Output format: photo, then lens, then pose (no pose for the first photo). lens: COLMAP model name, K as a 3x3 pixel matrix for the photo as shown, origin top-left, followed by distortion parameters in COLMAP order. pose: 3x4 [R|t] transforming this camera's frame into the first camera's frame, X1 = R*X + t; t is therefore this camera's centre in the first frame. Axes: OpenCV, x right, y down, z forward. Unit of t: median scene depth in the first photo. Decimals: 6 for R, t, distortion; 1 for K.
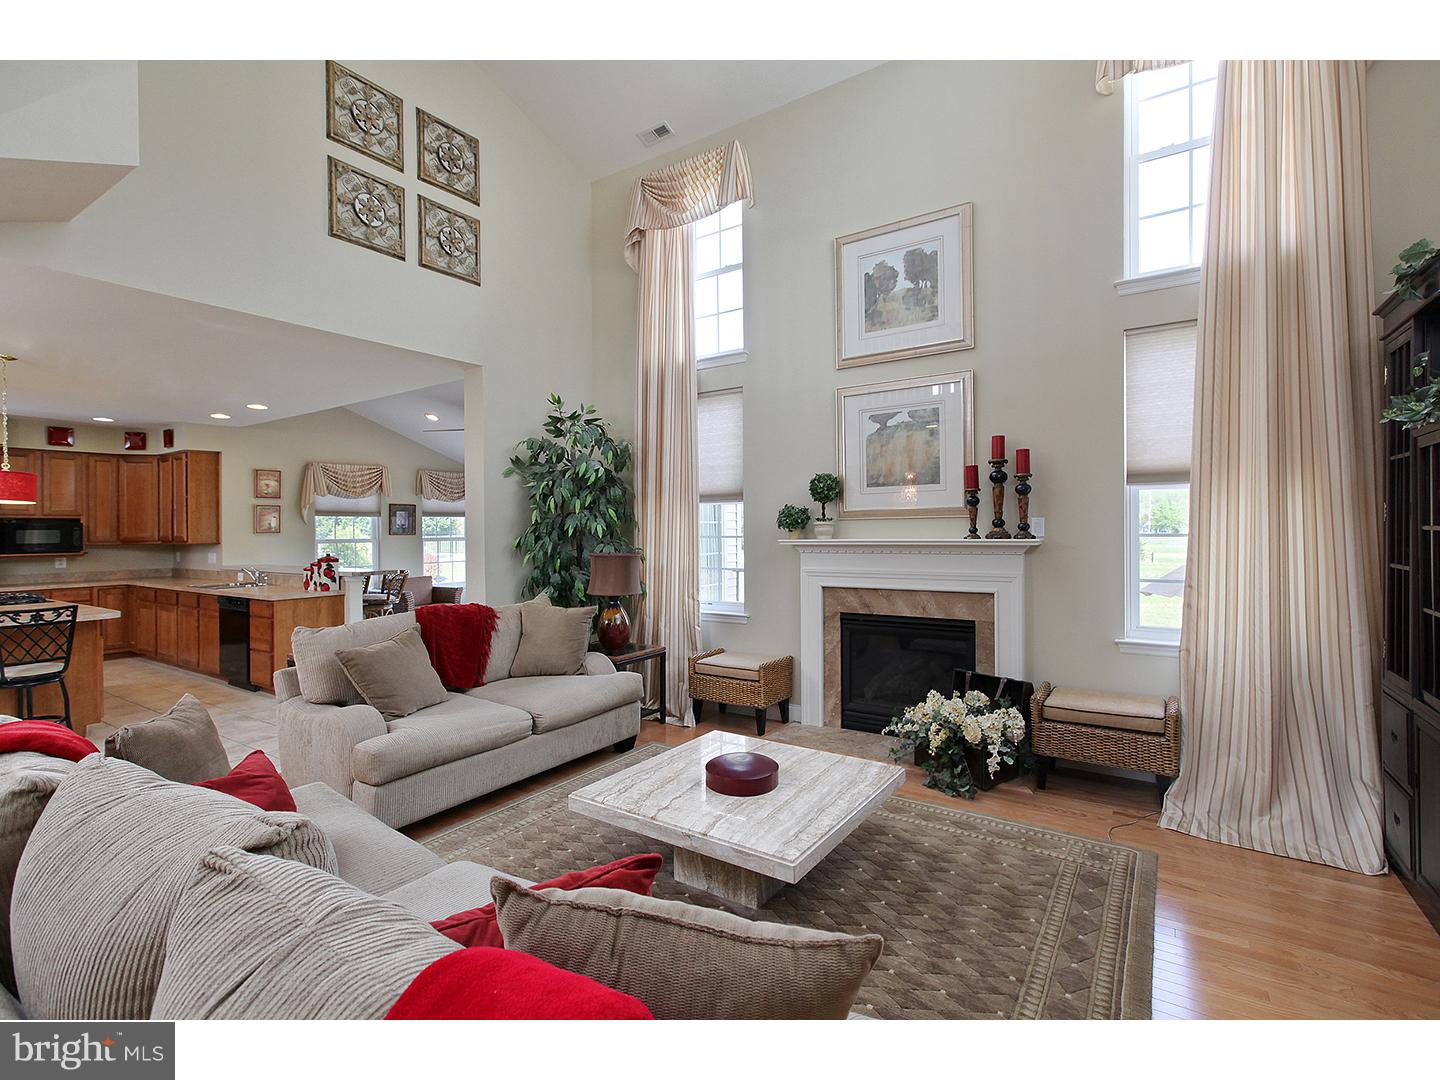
lens RADIAL K [[652.4, 0, 721.1], [0, 652.4, 538.4], [0, 0, 1]] dist [-0.005286, -0.000080]
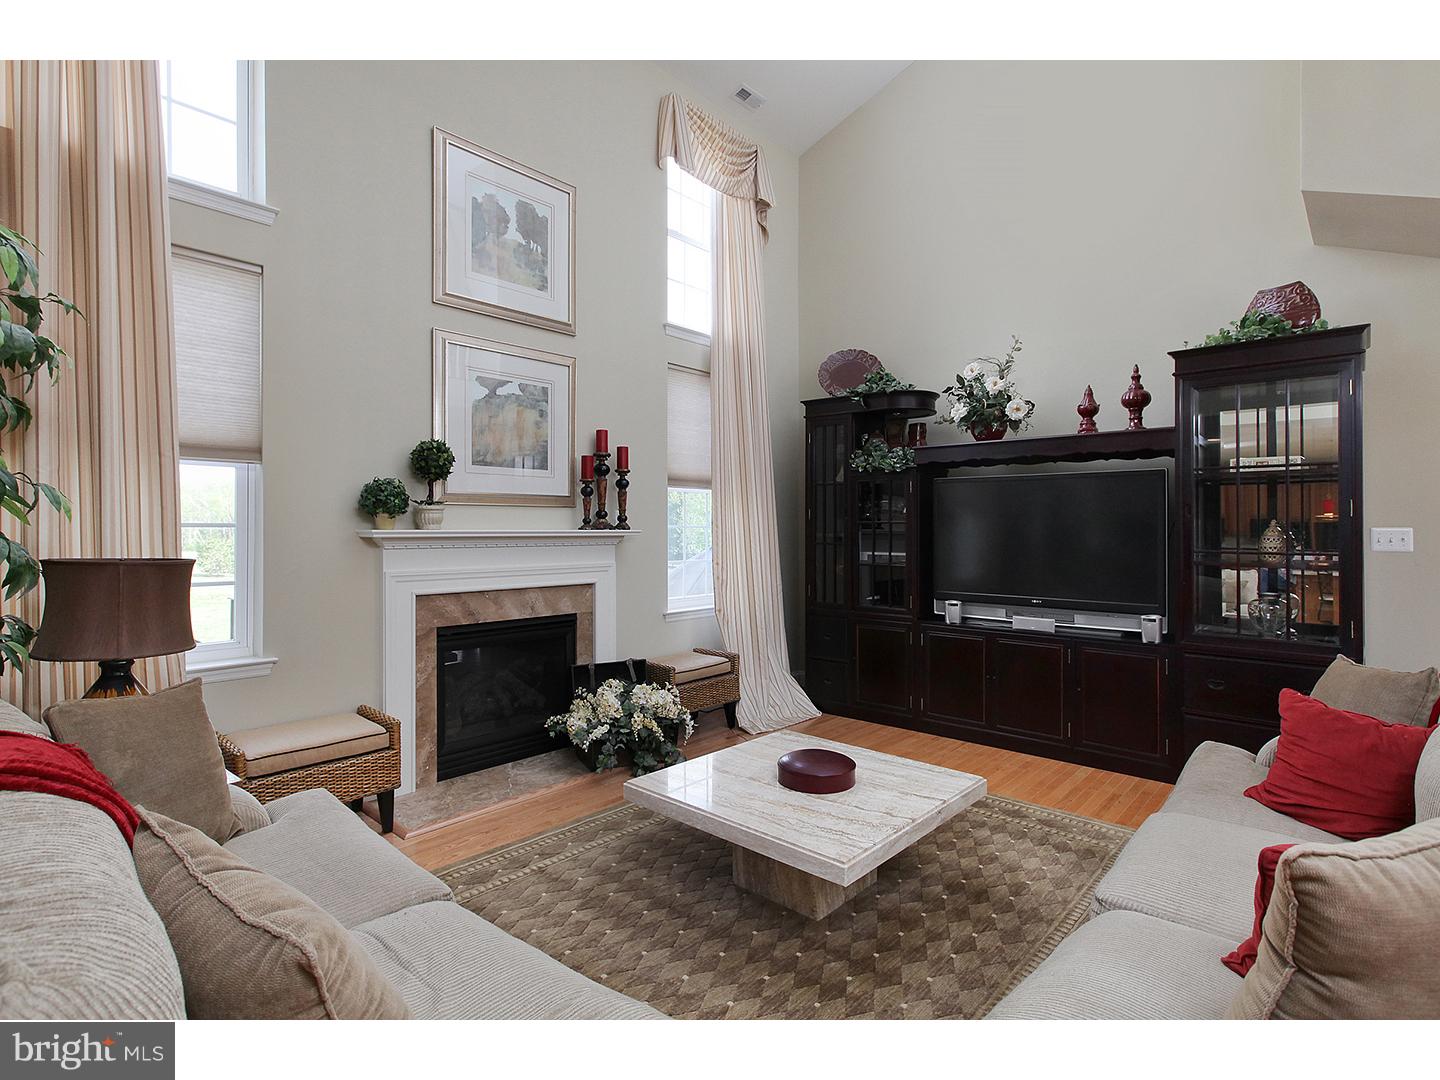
lens RADIAL K [[713.3, 0, 716.7], [0, 713.3, 536.2], [0, 0, 1]] dist [-0.005585, 0.000371]
pose [[0.173969, 0.000016, 0.984751, -0.615833], [0.009296, 0.999955, -0.001658, 0.013770], [-0.984707, 0.009442, 0.173961, 0.586703]]
